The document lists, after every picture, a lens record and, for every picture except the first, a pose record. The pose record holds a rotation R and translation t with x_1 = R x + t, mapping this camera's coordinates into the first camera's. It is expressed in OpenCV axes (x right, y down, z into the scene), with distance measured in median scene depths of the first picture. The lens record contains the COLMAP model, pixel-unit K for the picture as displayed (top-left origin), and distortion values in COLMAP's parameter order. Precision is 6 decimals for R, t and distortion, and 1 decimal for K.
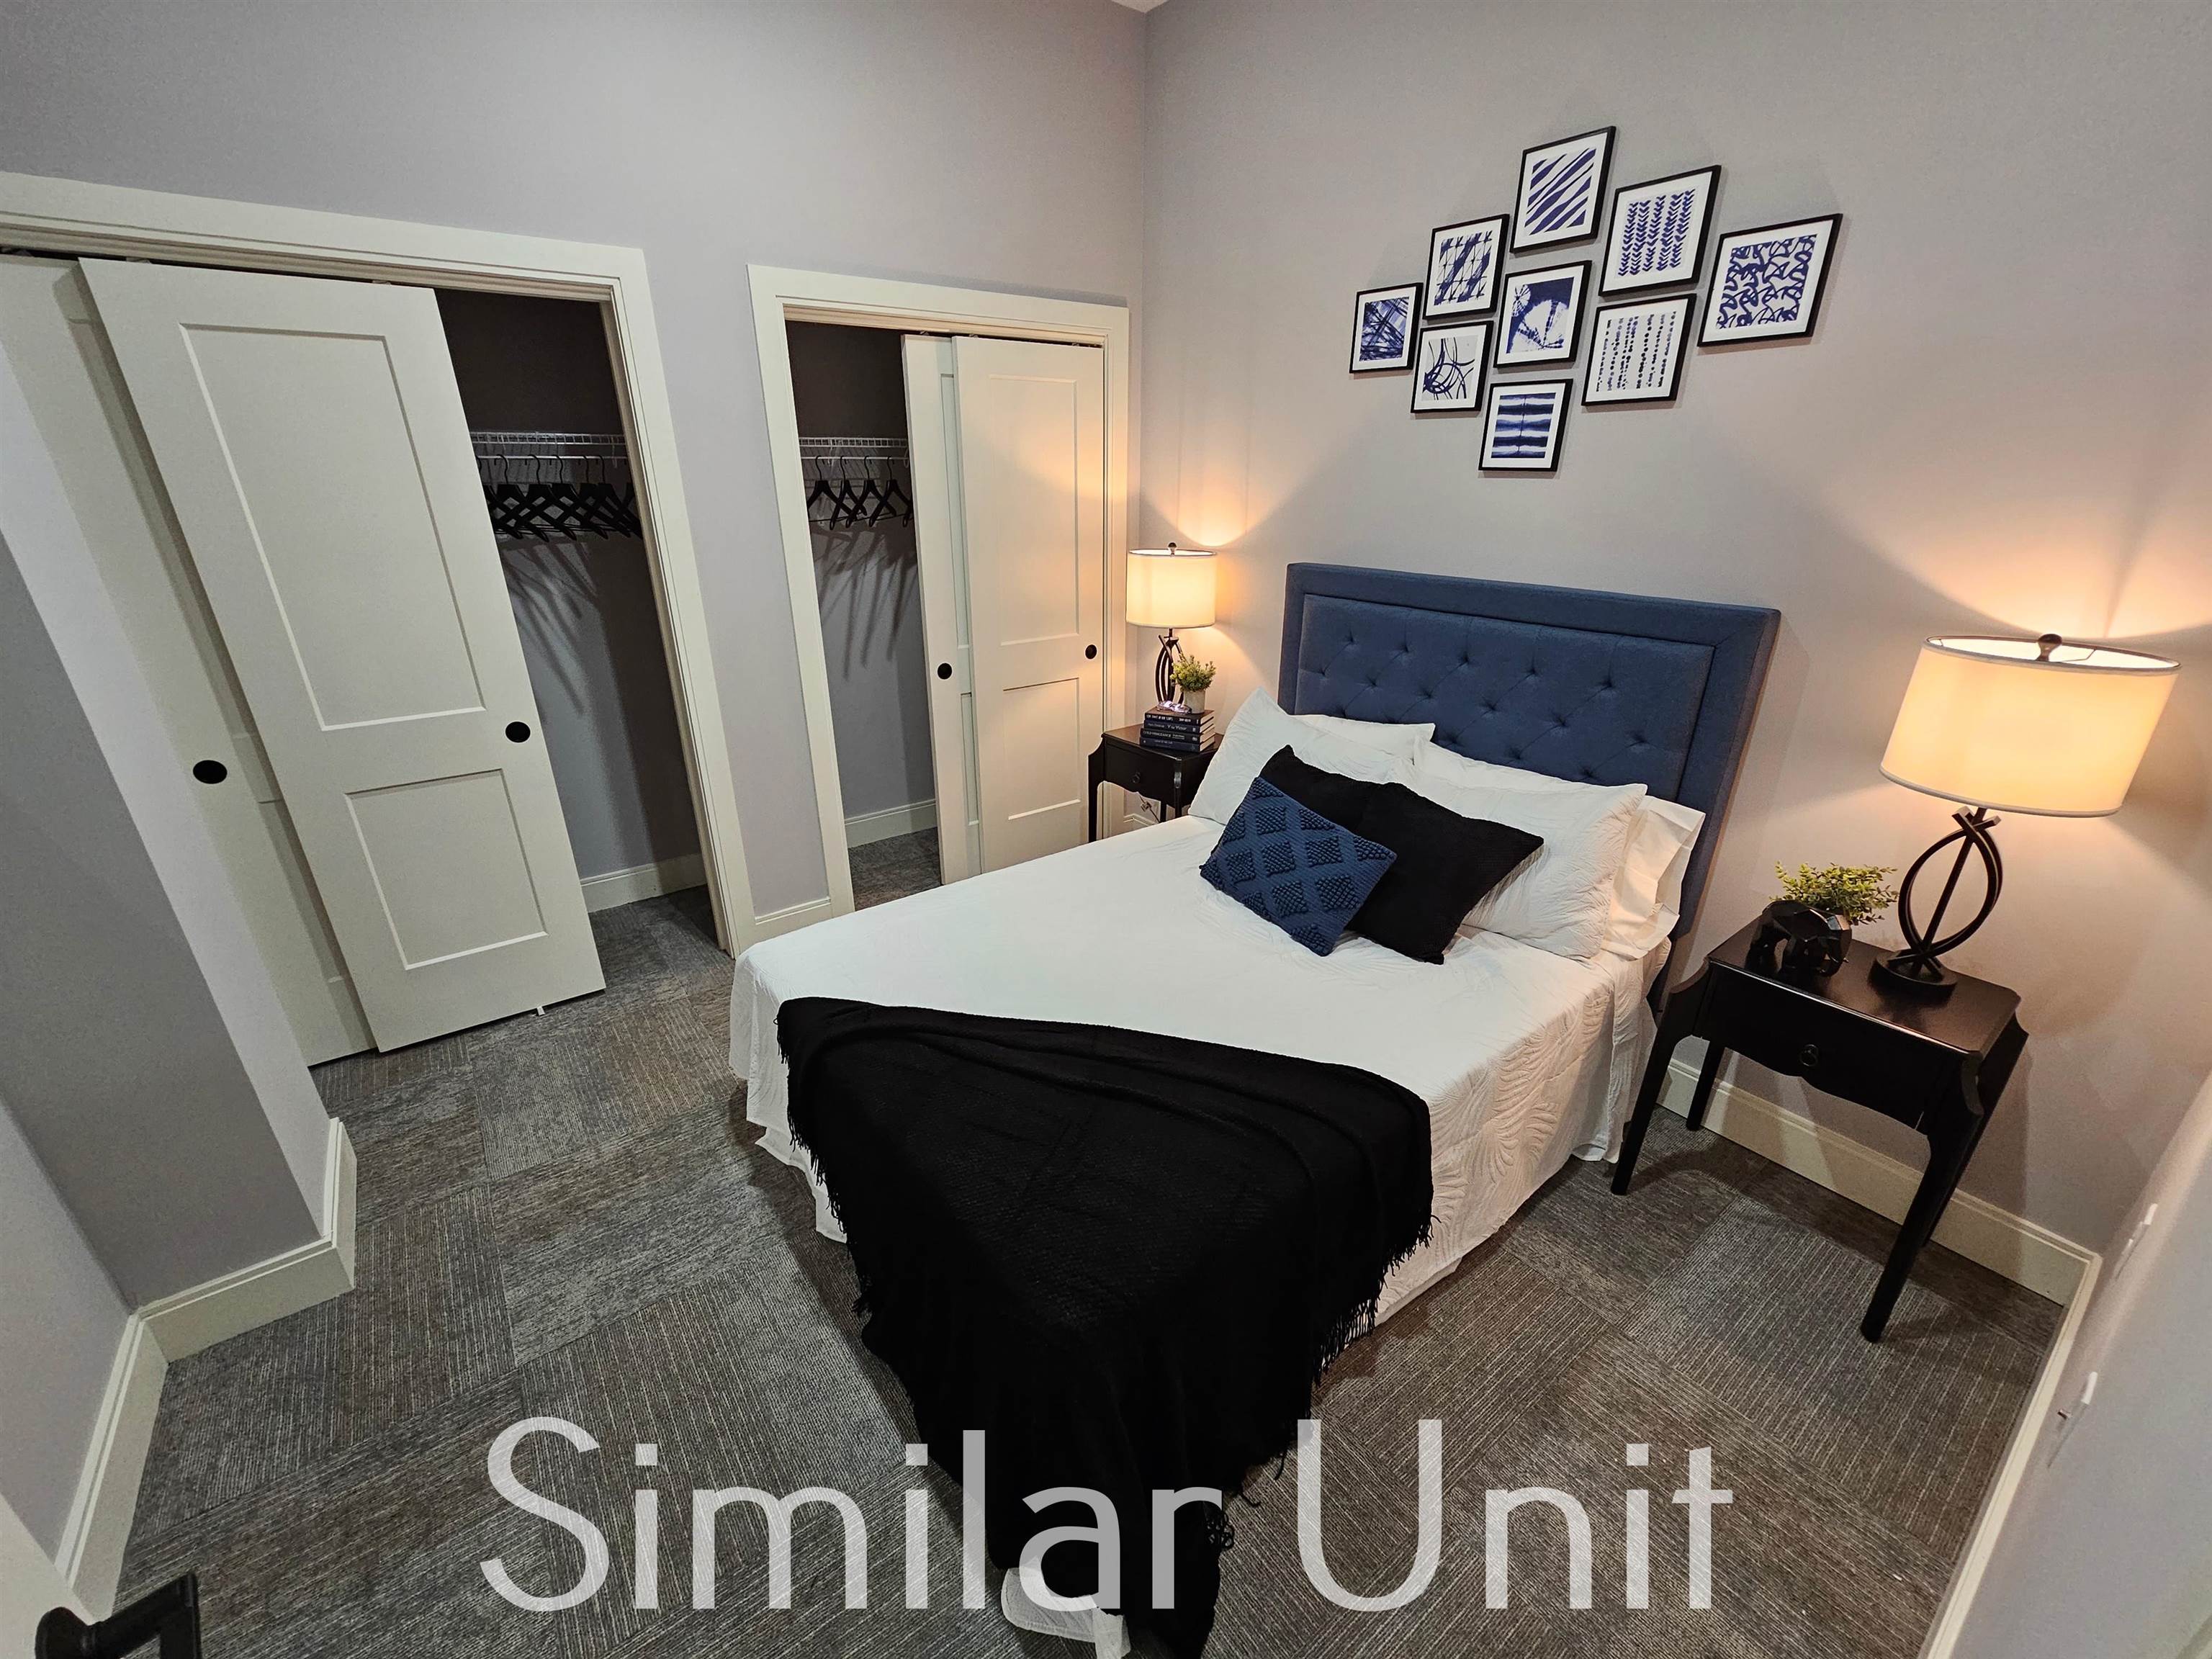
lens RADIAL K [[905.2, 0, 1102.2], [0, 905.2, 844.8], [0, 0, 1]] dist [-0.004691, 0.001089]
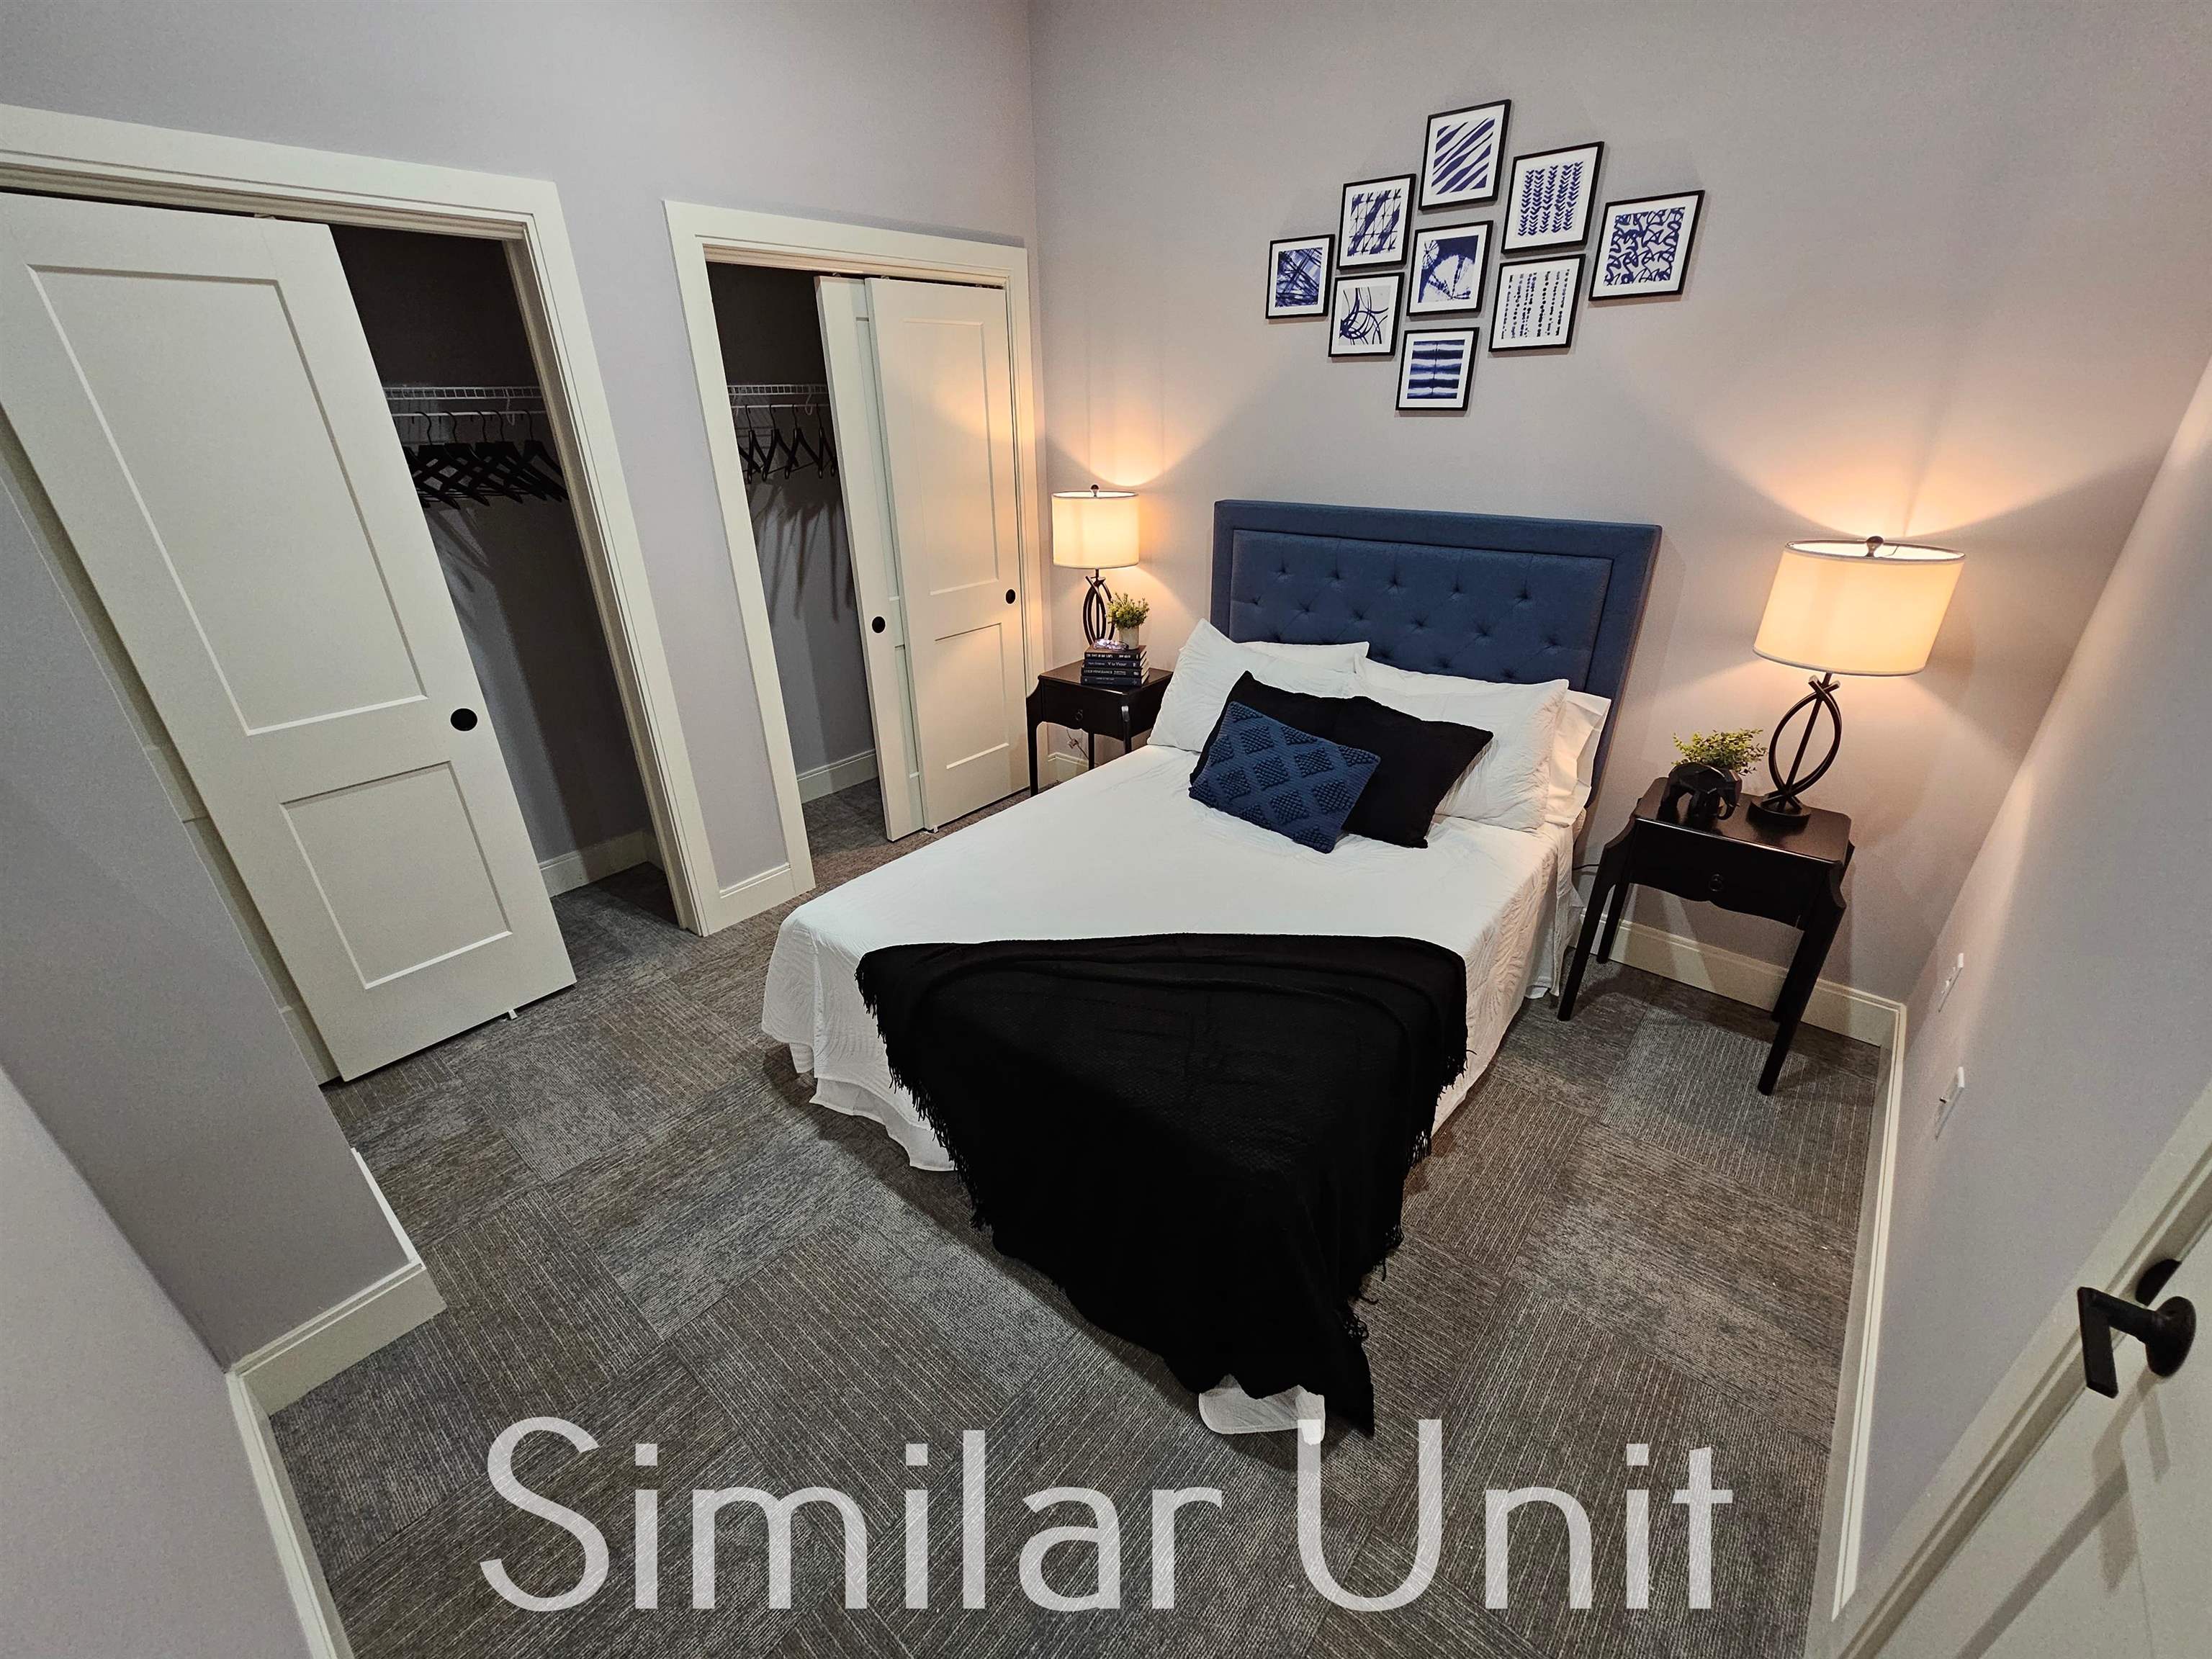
lens RADIAL K [[905.2, 0, 1097.0], [0, 905.2, 844.7], [0, 0, 1]] dist [-0.004691, 0.001089]
pose [[0.974349, -0.112670, 0.194804, -0.251585], [0.100516, 0.992383, 0.071220, 0.002265], [-0.201345, -0.049812, 0.978253, -0.051515]]
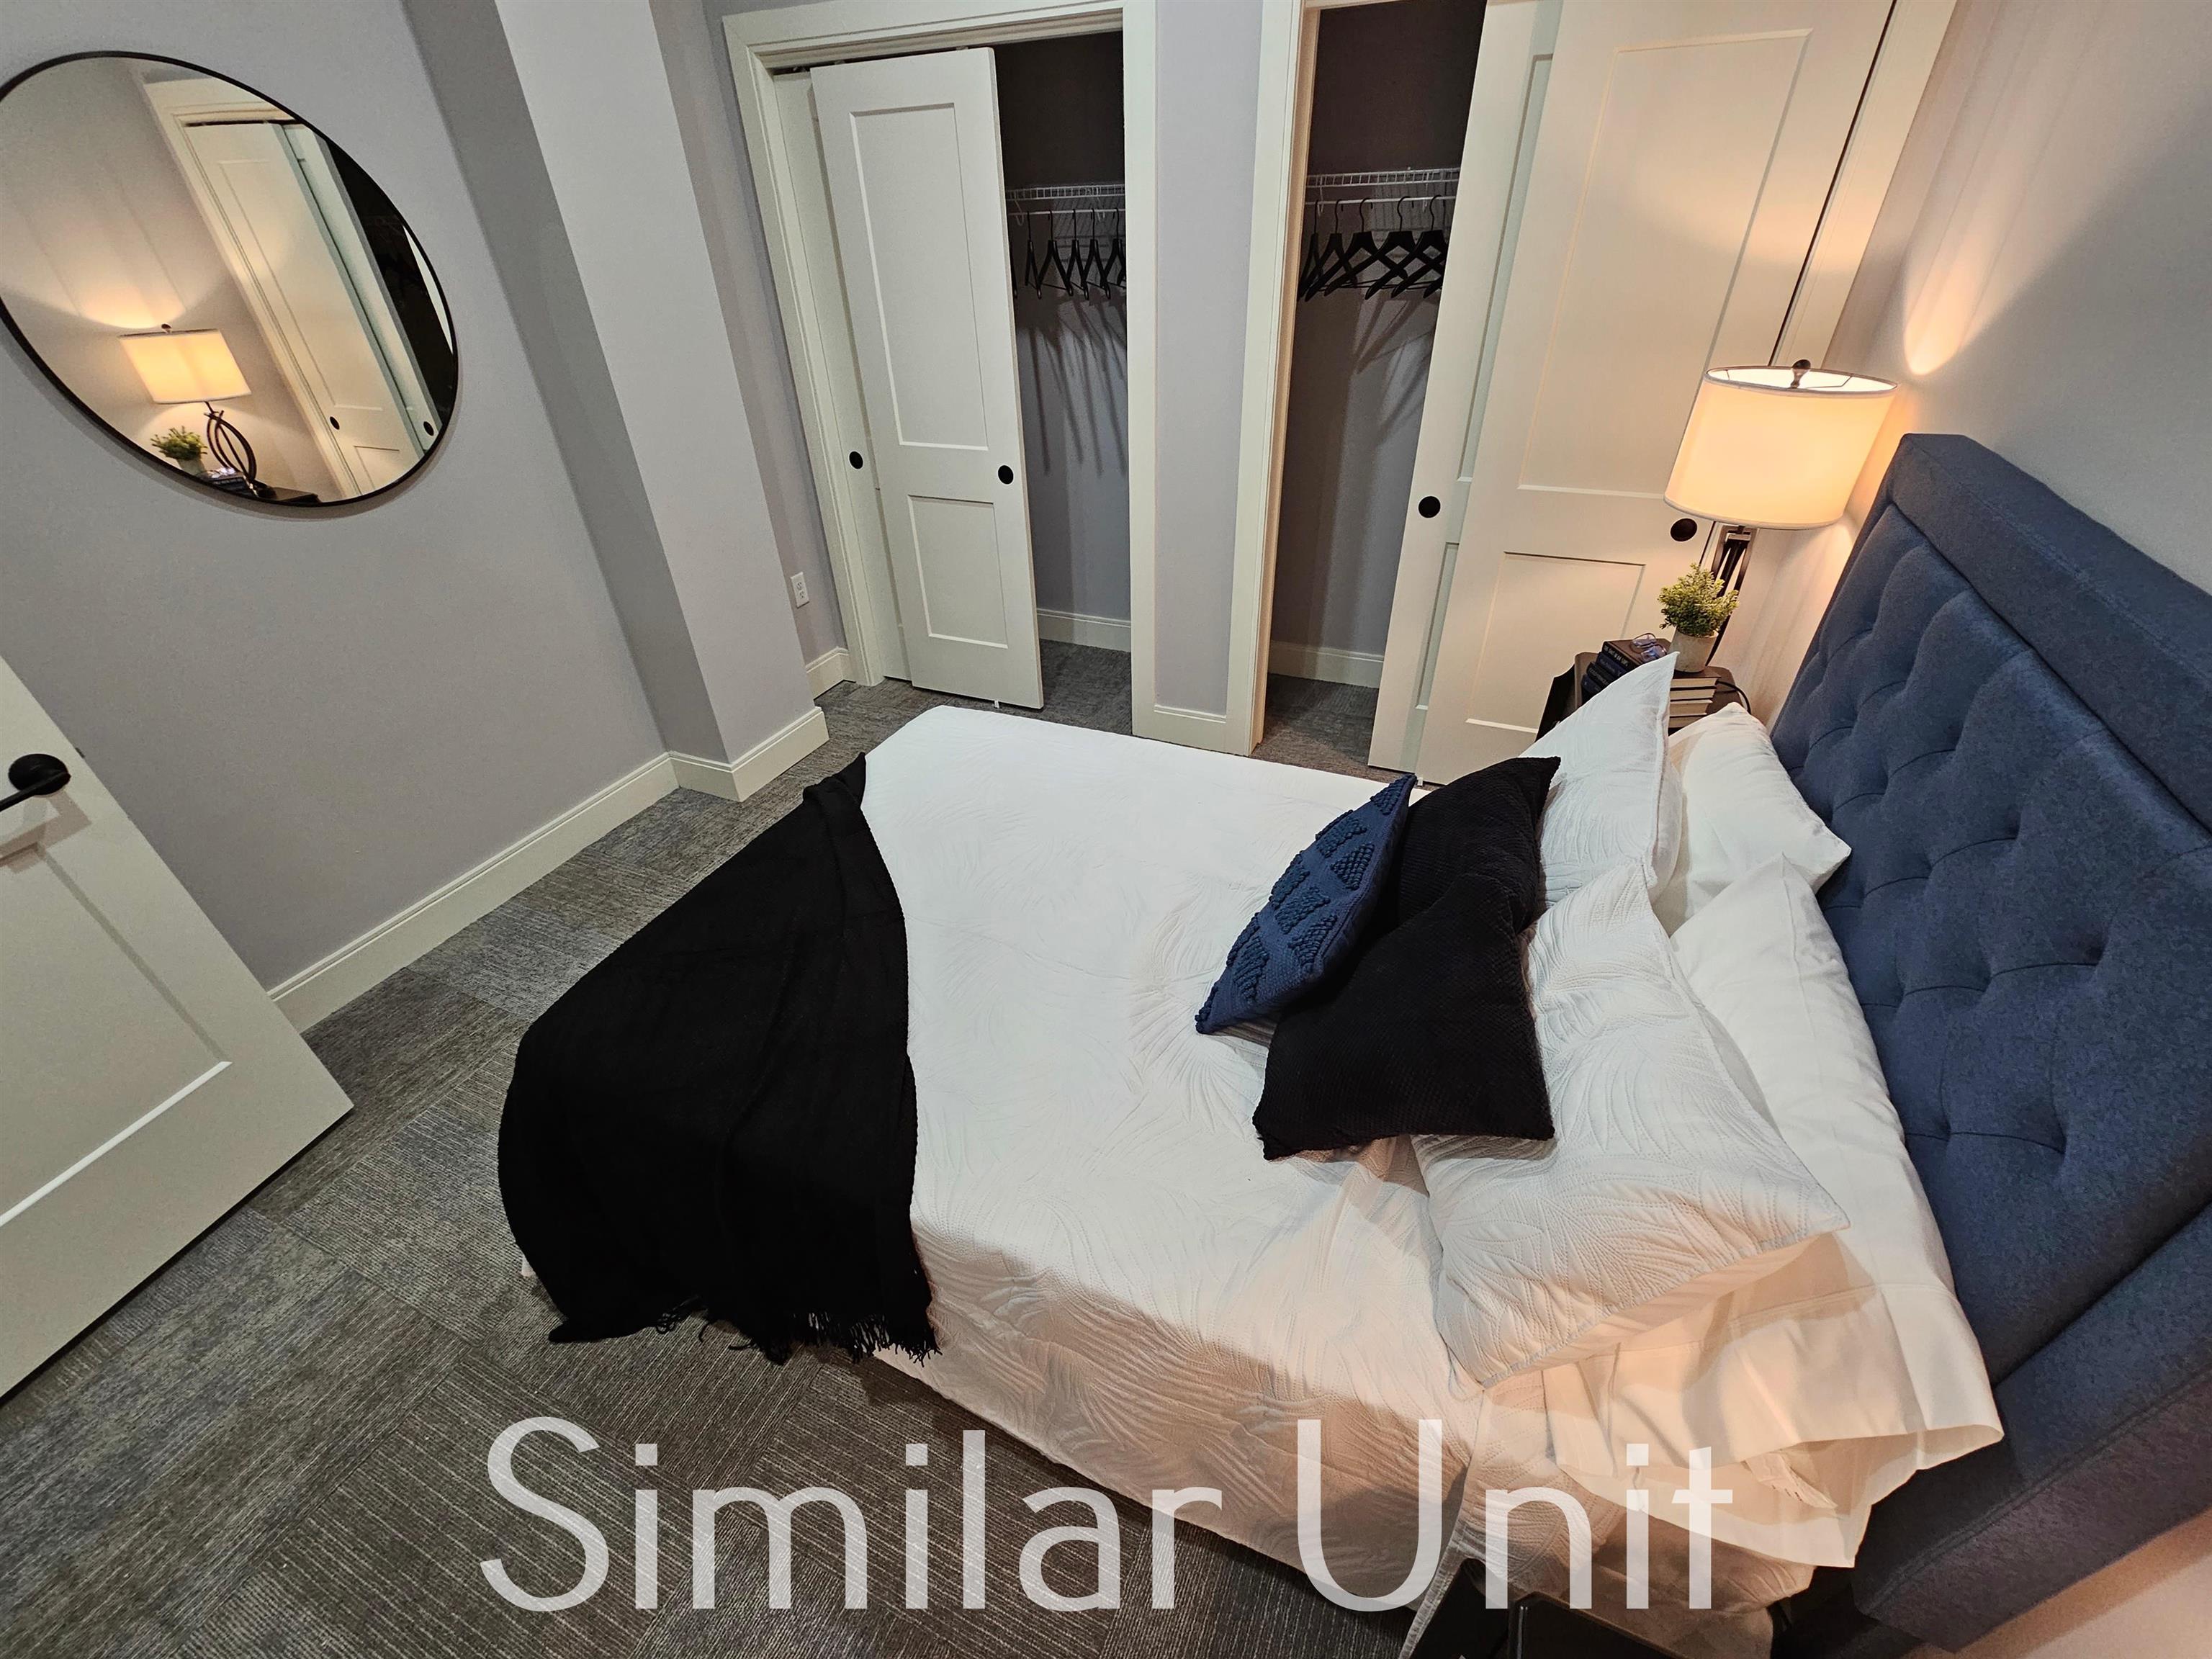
lens RADIAL K [[905.2, 0, 1103.6], [0, 905.2, 843.3], [0, 0, 1]] dist [-0.004691, 0.001089]
pose [[0.484888, 0.491133, -0.723652, 0.626825], [-0.308644, 0.870289, 0.383845, -0.240758], [0.818305, 0.037229, 0.573577, 0.530812]]
